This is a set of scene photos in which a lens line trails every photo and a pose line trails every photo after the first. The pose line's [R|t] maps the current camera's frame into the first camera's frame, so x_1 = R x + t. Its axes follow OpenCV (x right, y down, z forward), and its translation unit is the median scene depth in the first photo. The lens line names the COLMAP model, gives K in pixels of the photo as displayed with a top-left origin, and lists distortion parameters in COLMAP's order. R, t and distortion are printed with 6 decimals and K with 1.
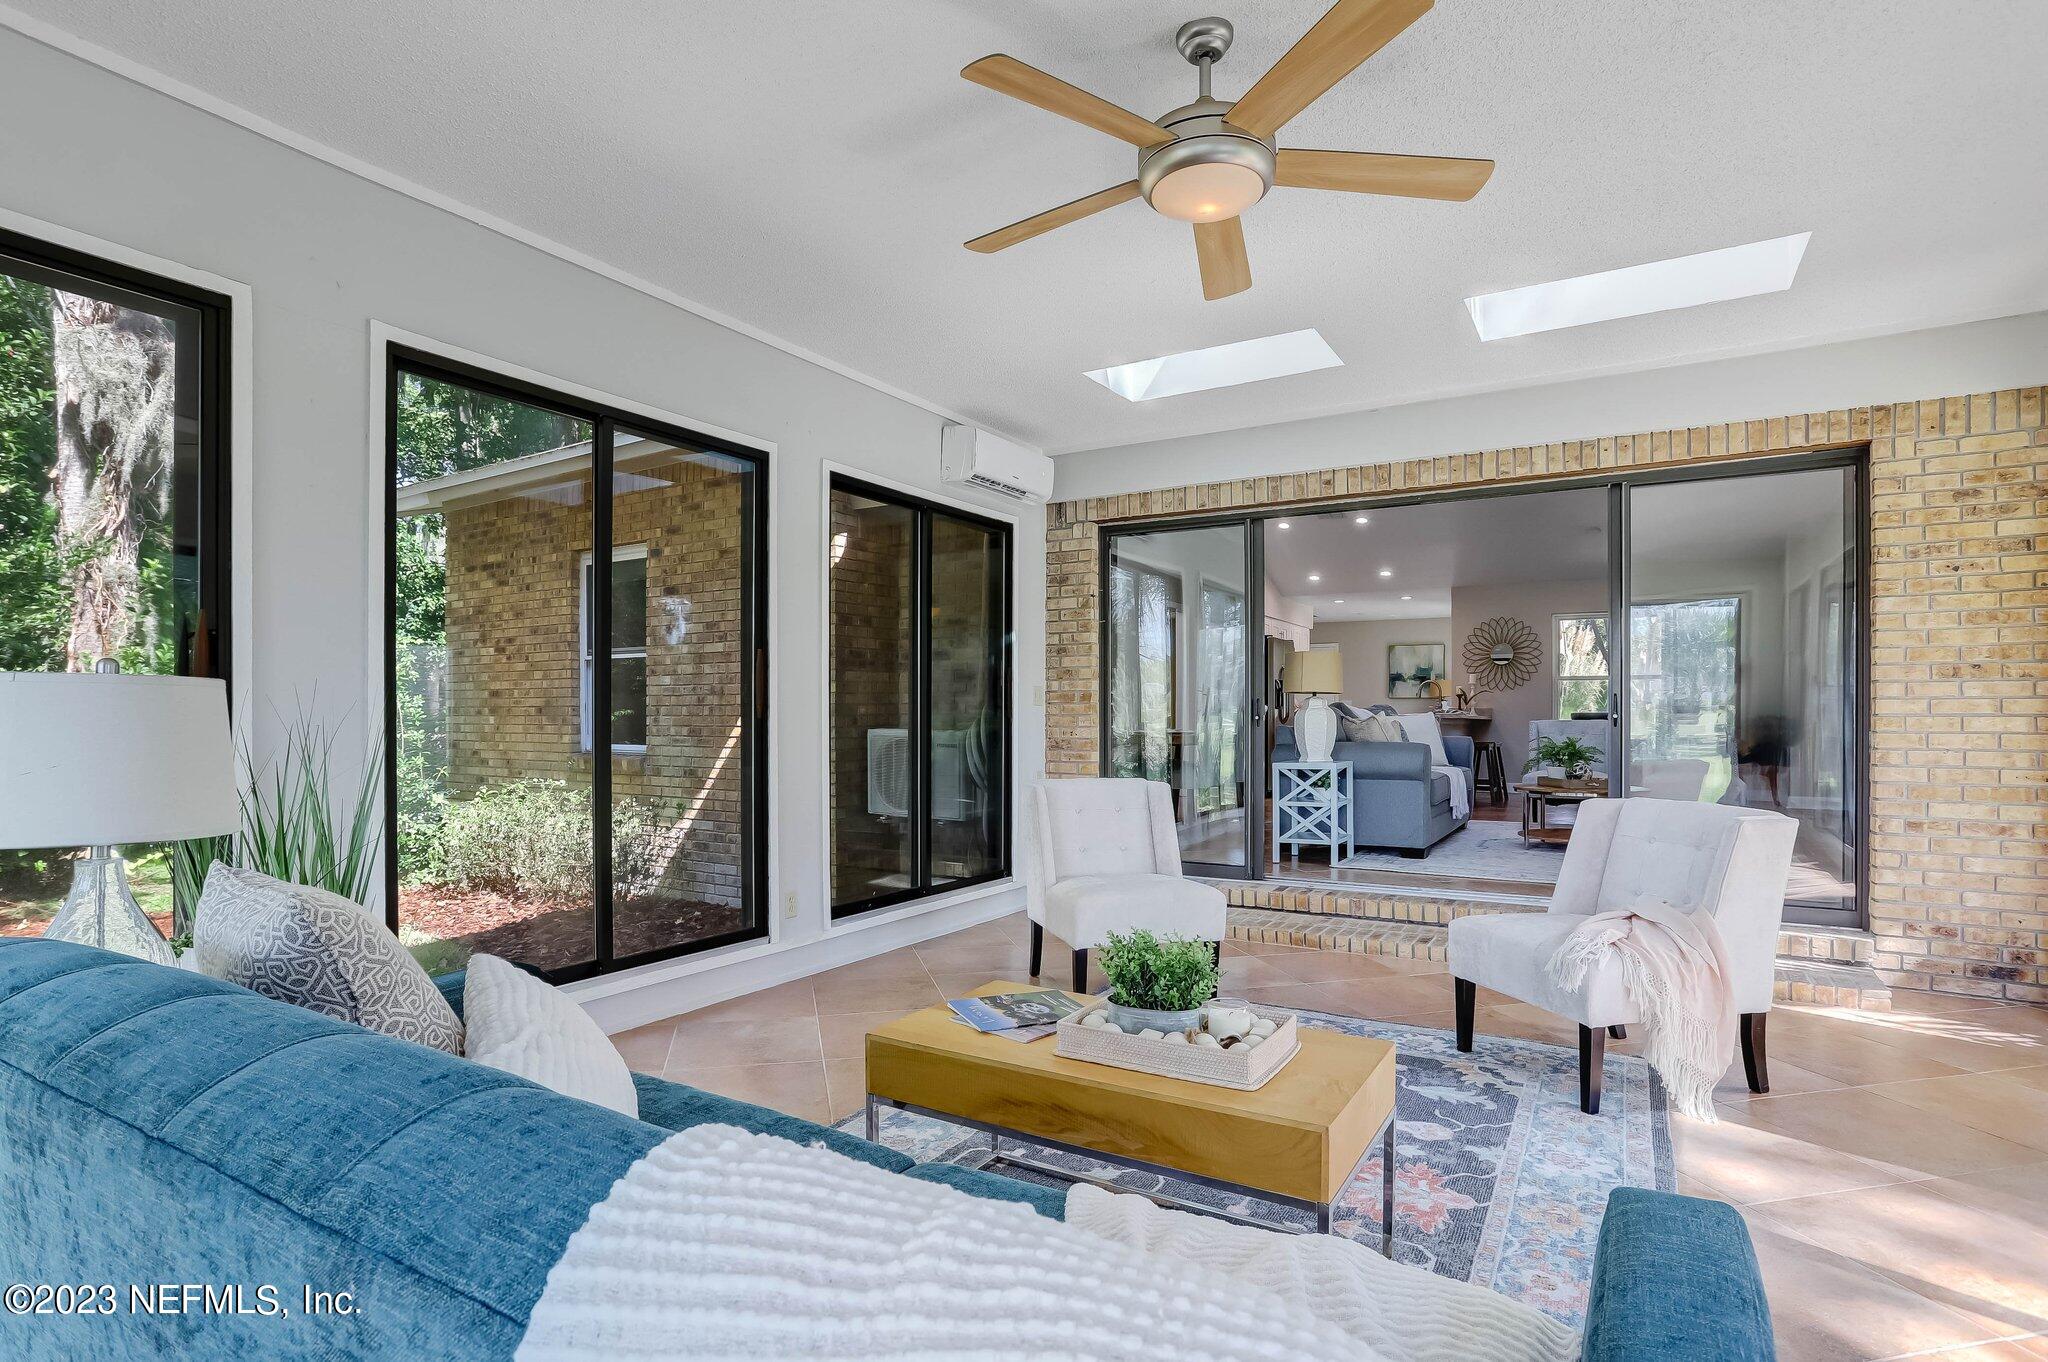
lens RADIAL K [[1029.9, 0, 1010.7], [0, 1029.9, 723.8], [0, 0, 1]] dist [-0.061852, 0.026083]
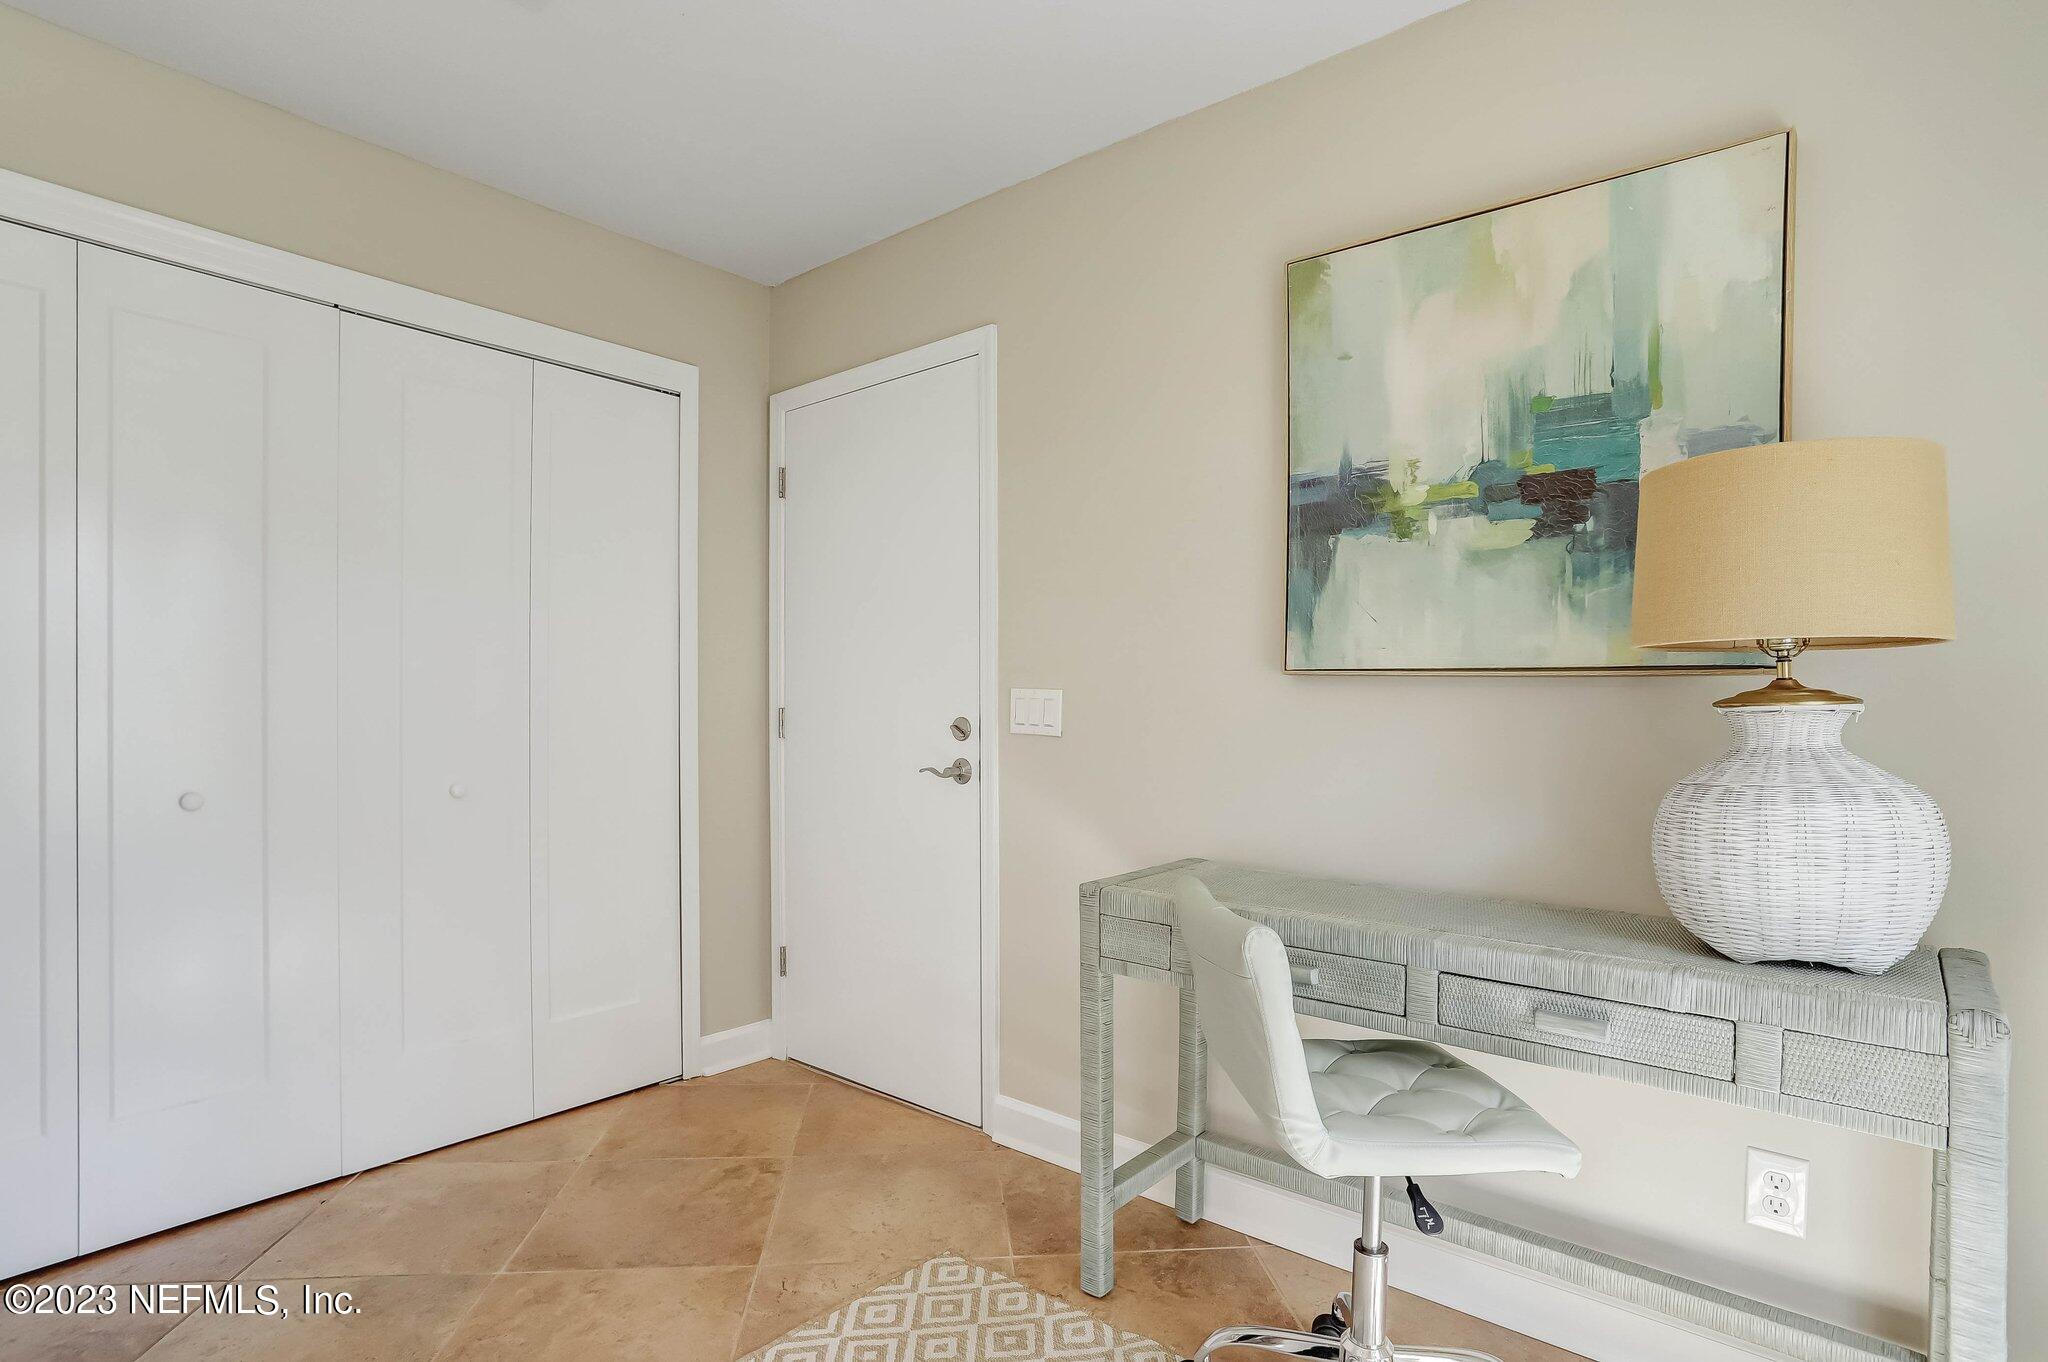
lens RADIAL K [[1030.9, 0, 1002.0], [0, 1030.9, 709.5], [0, 0, 1]] dist [-0.064049, 0.033798]
pose [[0.986377, 0.007106, -0.164347, 1.049333], [-0.007903, 0.999960, -0.004197, -0.058451], [0.164311, 0.005438, 0.986394, 2.556607]]
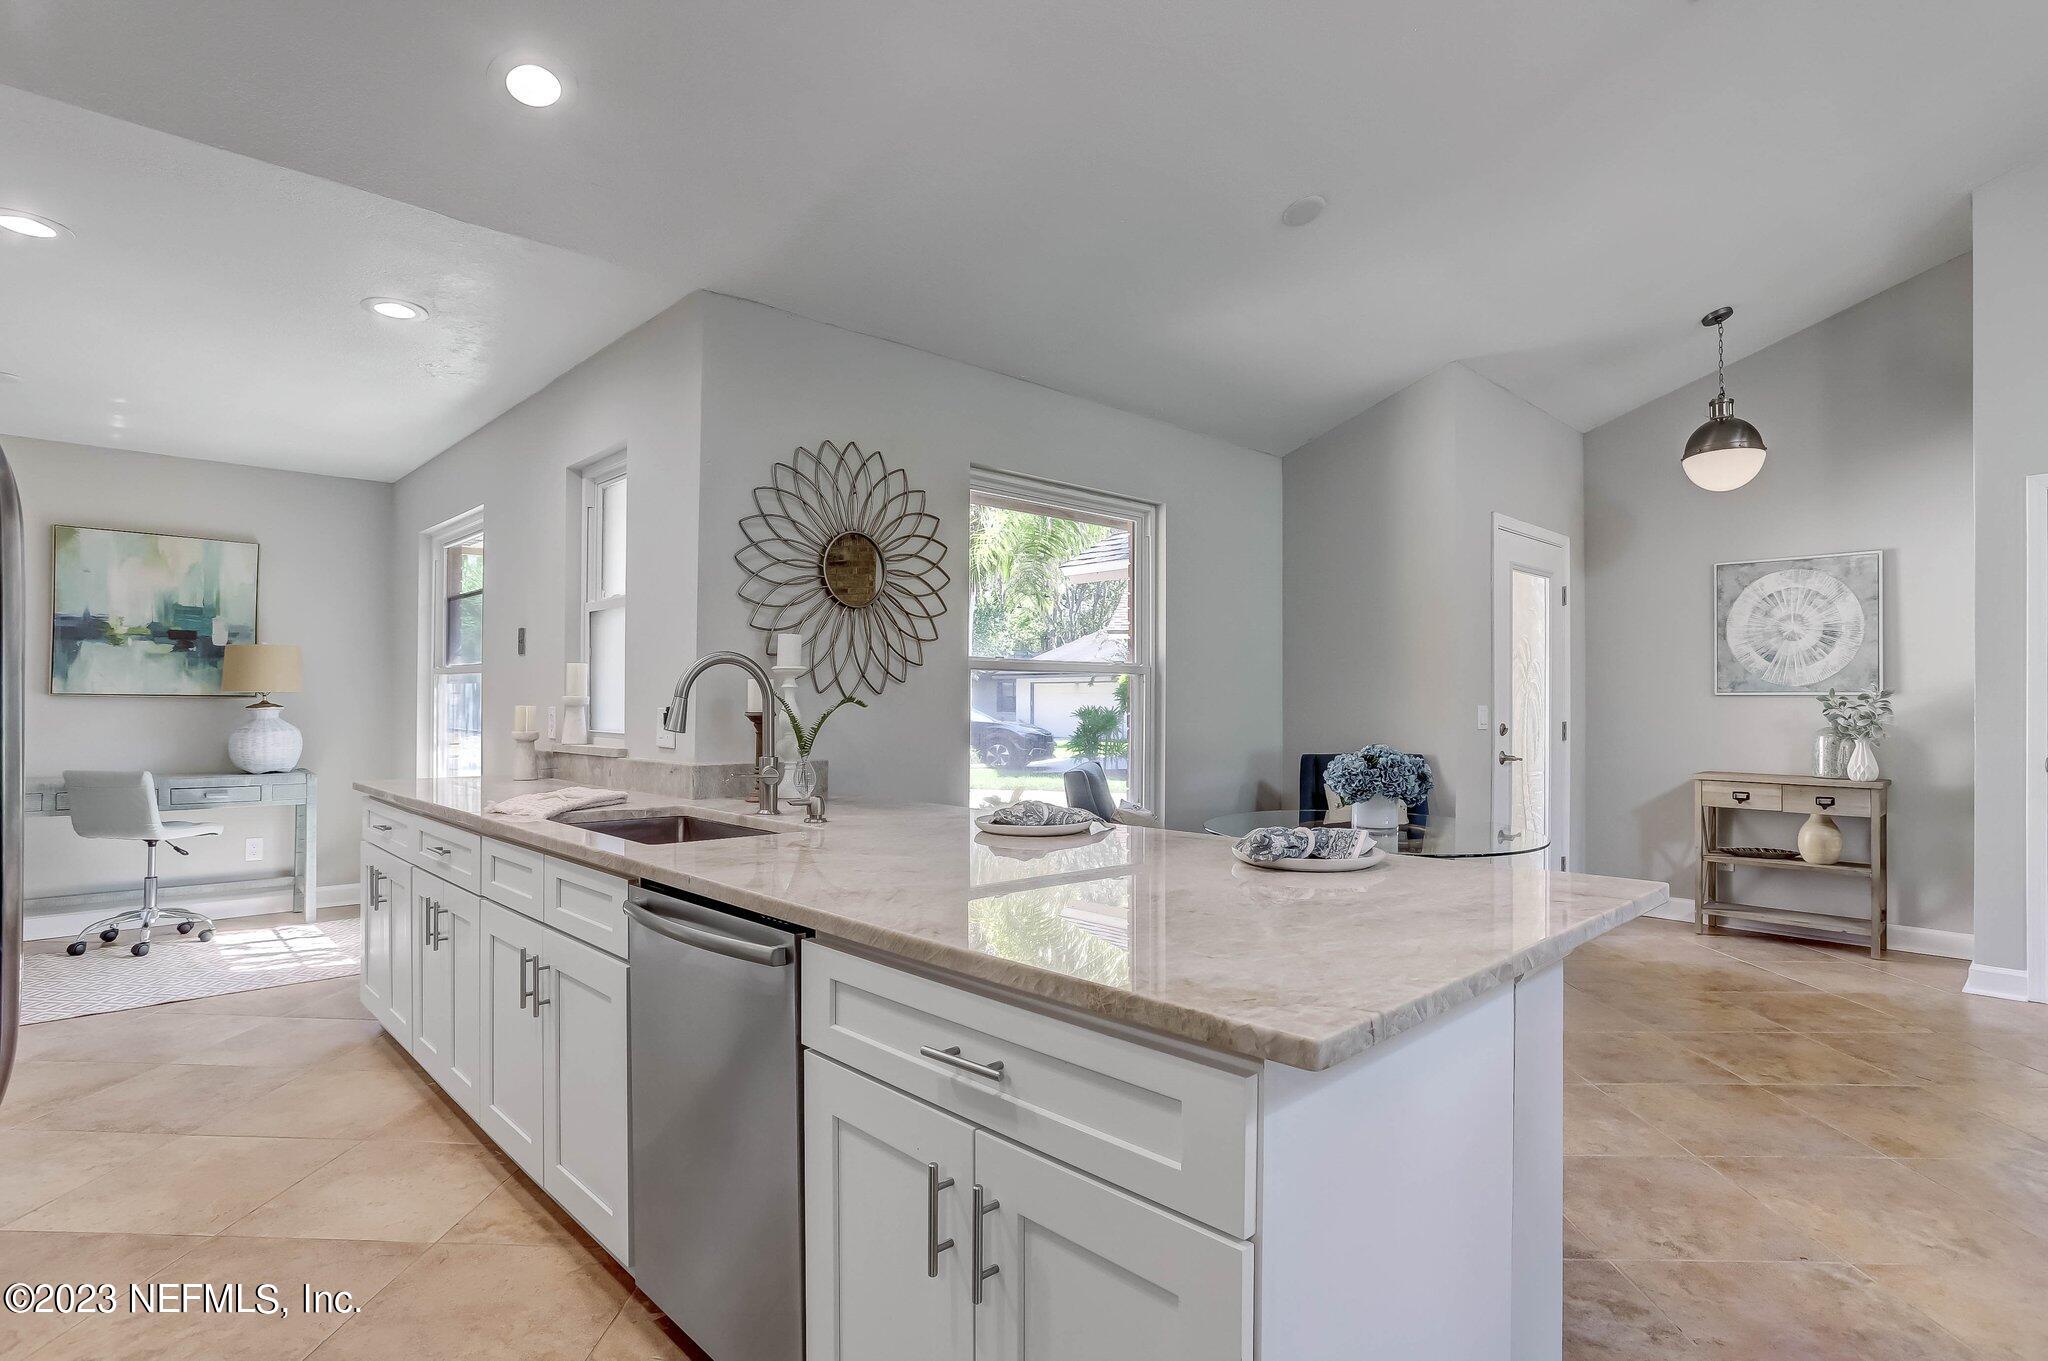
lens RADIAL K [[1025.3, 0, 1003.6], [0, 1025.3, 683.9], [0, 0, 1]] dist [-0.060989, 0.029943]
pose [[0.260258, 0.010945, 0.965477, 0.464553], [0.002960, 0.999922, -0.012134, -0.070736], [-0.965534, 0.006016, 0.260206, 1.906571]]
